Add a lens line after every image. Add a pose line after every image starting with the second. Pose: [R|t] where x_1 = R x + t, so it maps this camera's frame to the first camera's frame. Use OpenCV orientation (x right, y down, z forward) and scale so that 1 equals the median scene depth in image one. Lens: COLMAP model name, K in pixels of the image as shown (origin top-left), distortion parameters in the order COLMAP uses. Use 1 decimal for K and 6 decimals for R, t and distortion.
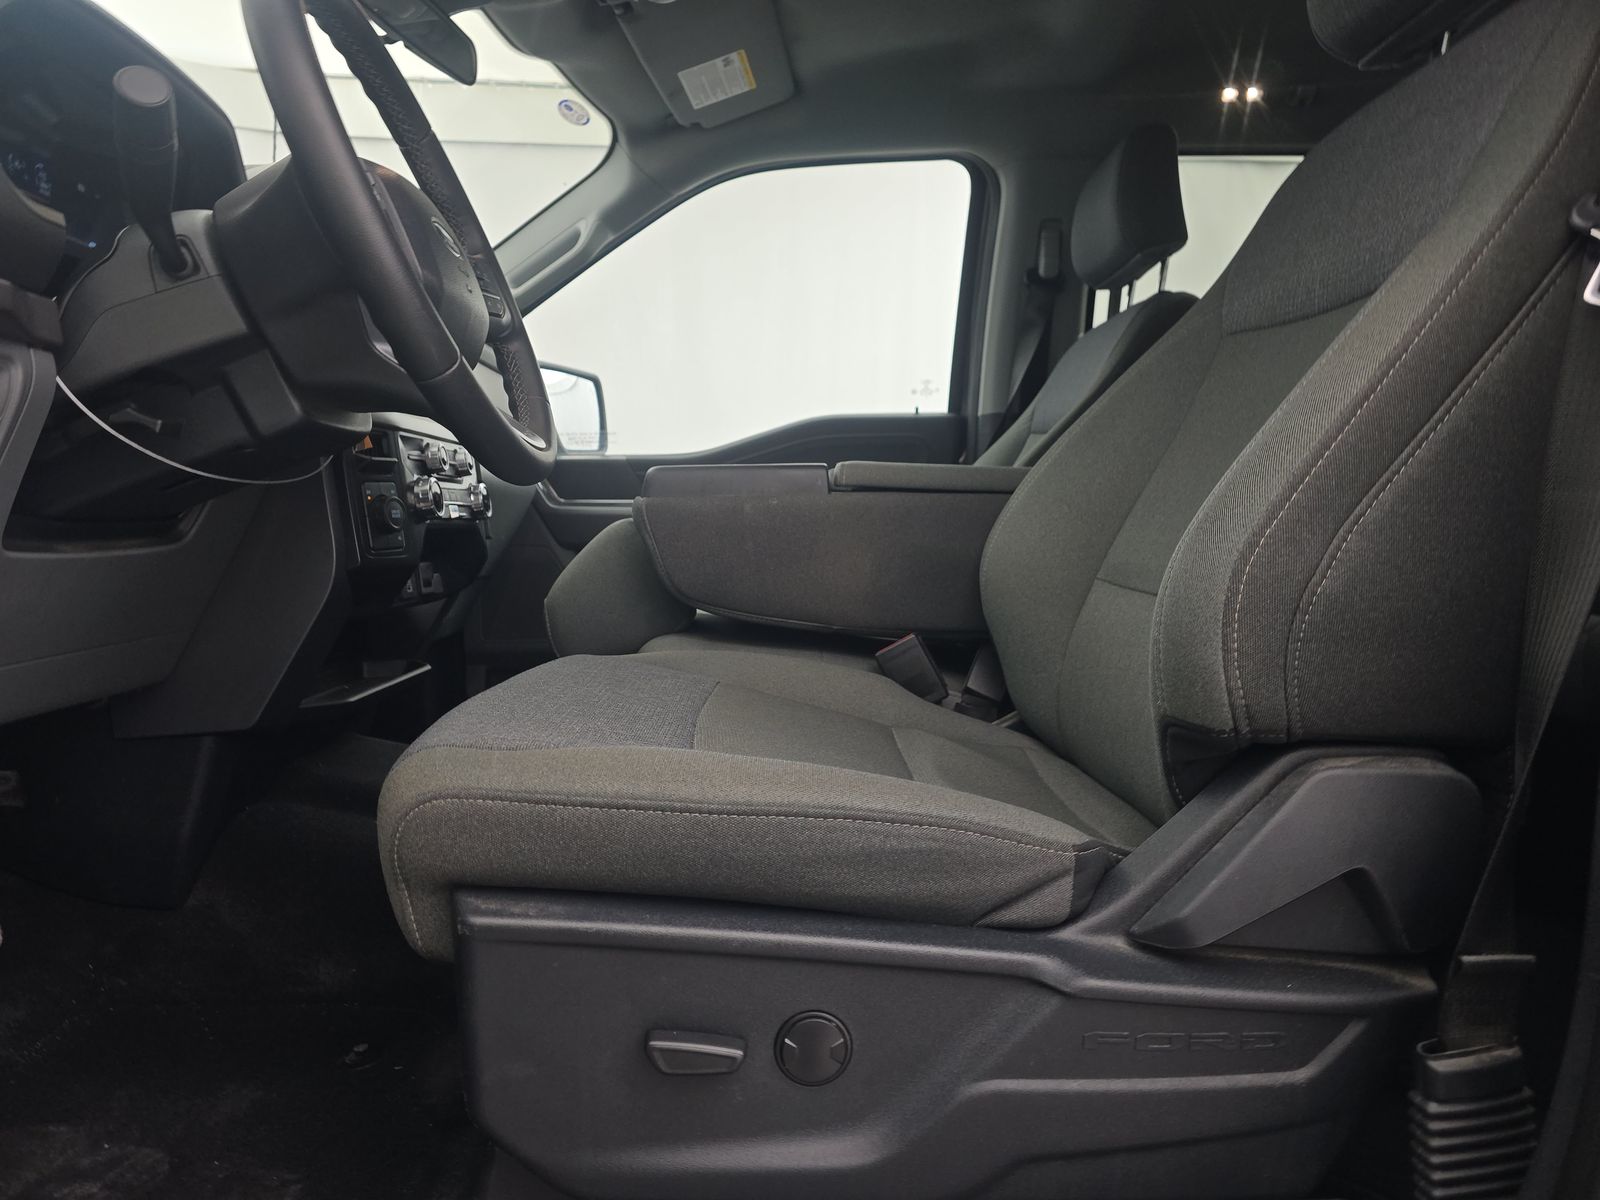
lens RADIAL K [[1059.5, 0, 802.0], [0, 1059.5, 579.5], [0, 0, 1]] dist [0.057643, -0.056983]
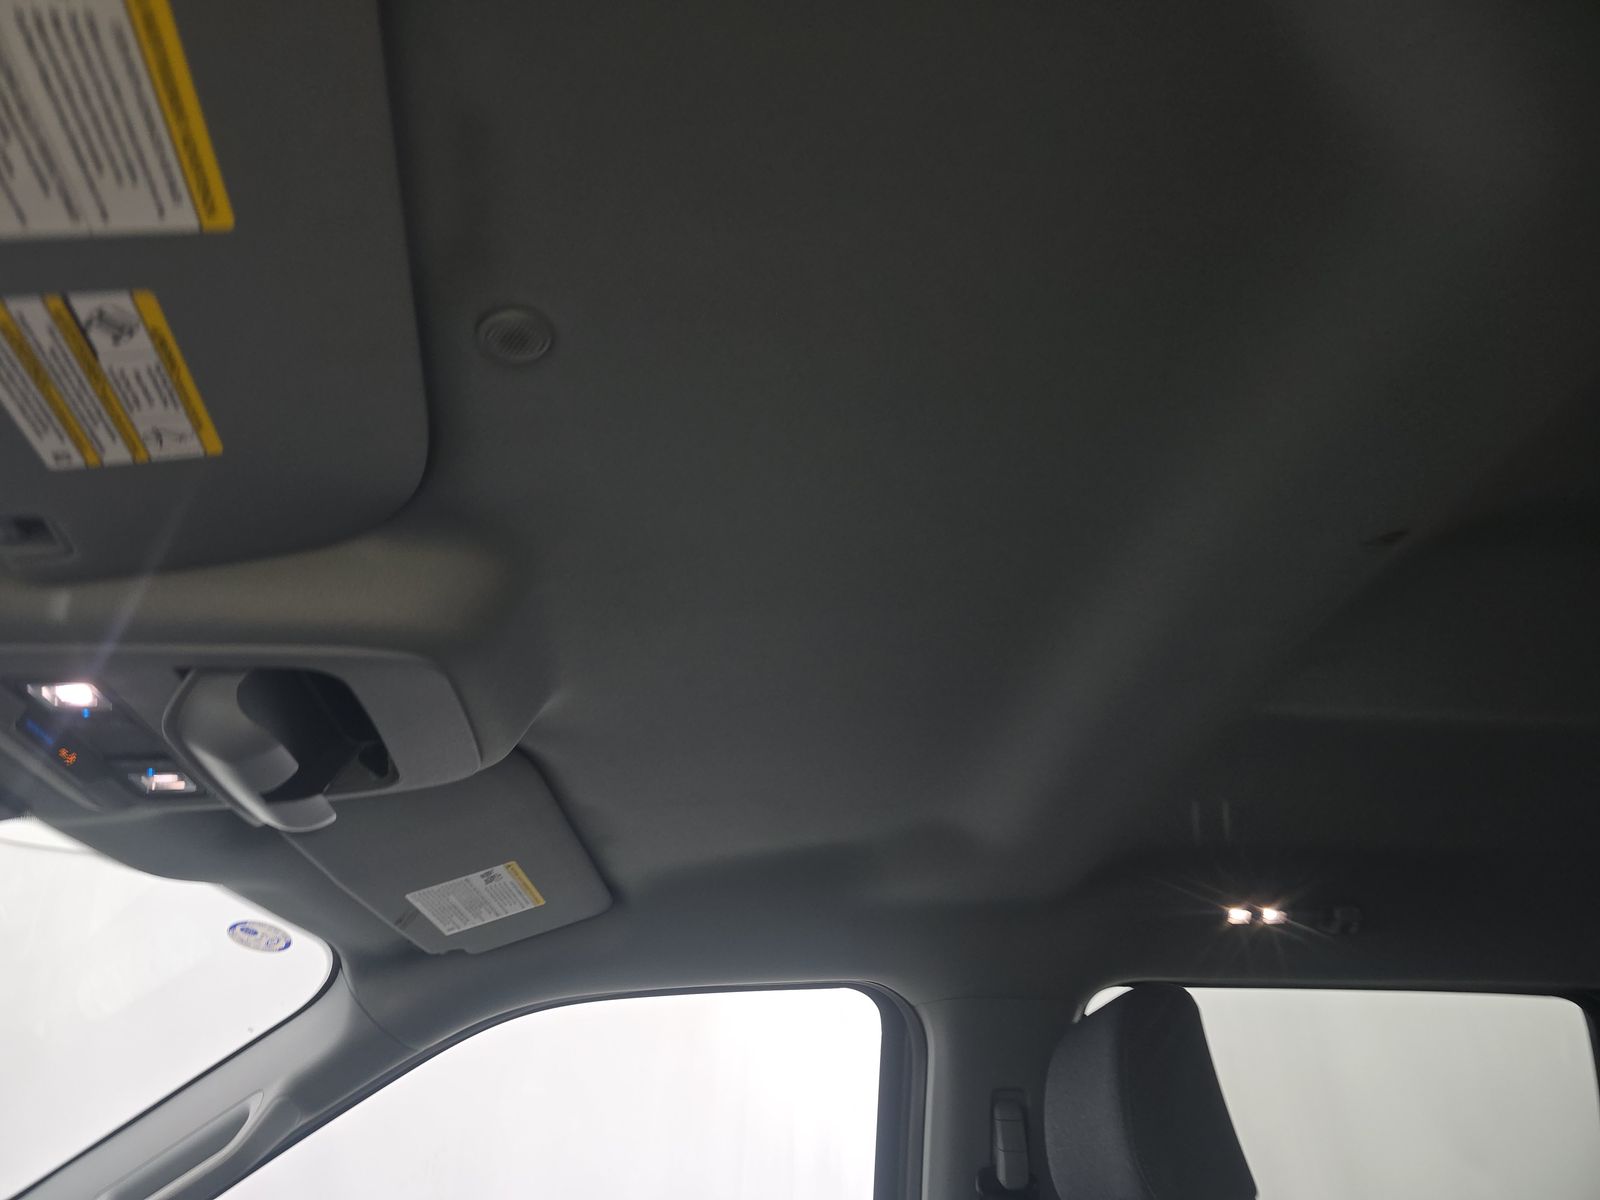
lens RADIAL K [[1059.5, 0, 802.0], [0, 1059.5, 579.5], [0, 0, 1]] dist [0.057643, -0.056983]
pose [[0.998489, 0.025689, 0.048575, 0.074946], [0.007257, 0.814603, -0.579974, -0.228183], [-0.054469, 0.579450, 0.813186, 0.322427]]
